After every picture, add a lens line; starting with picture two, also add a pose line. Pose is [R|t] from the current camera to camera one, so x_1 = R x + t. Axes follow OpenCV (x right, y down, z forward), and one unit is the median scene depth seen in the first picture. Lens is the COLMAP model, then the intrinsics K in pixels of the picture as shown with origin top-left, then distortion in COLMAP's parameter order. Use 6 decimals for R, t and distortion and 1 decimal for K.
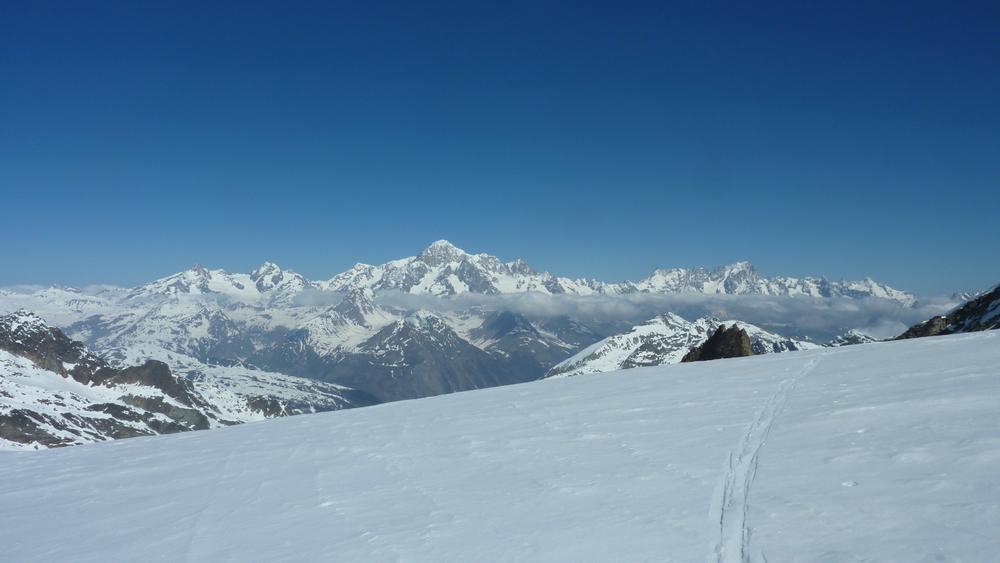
lens RADIAL K [[713.9, 0, 506.6], [0, 713.9, 283.5], [0, 0, 1]] dist [-0.015842, -0.014608]
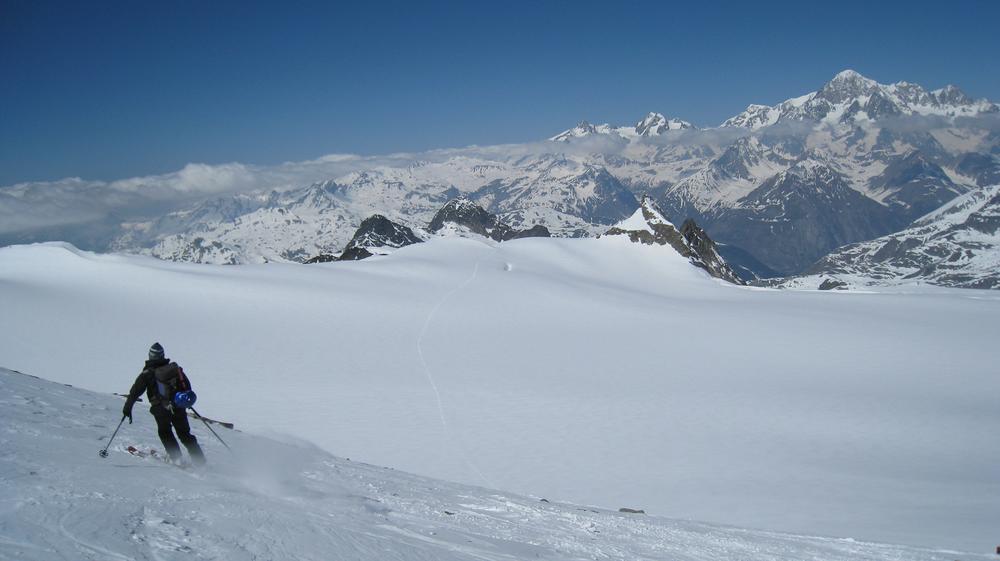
lens RADIAL K [[836.9, 0, 499.5], [0, 836.9, 282.2], [0, 0, 1]] dist [-0.144640, 0.095651]
pose [[0.866673, 0.014156, -0.498675, 0.054867], [0.080193, 0.982645, 0.167268, -0.013238], [0.492389, -0.184957, 0.850497, -0.098291]]
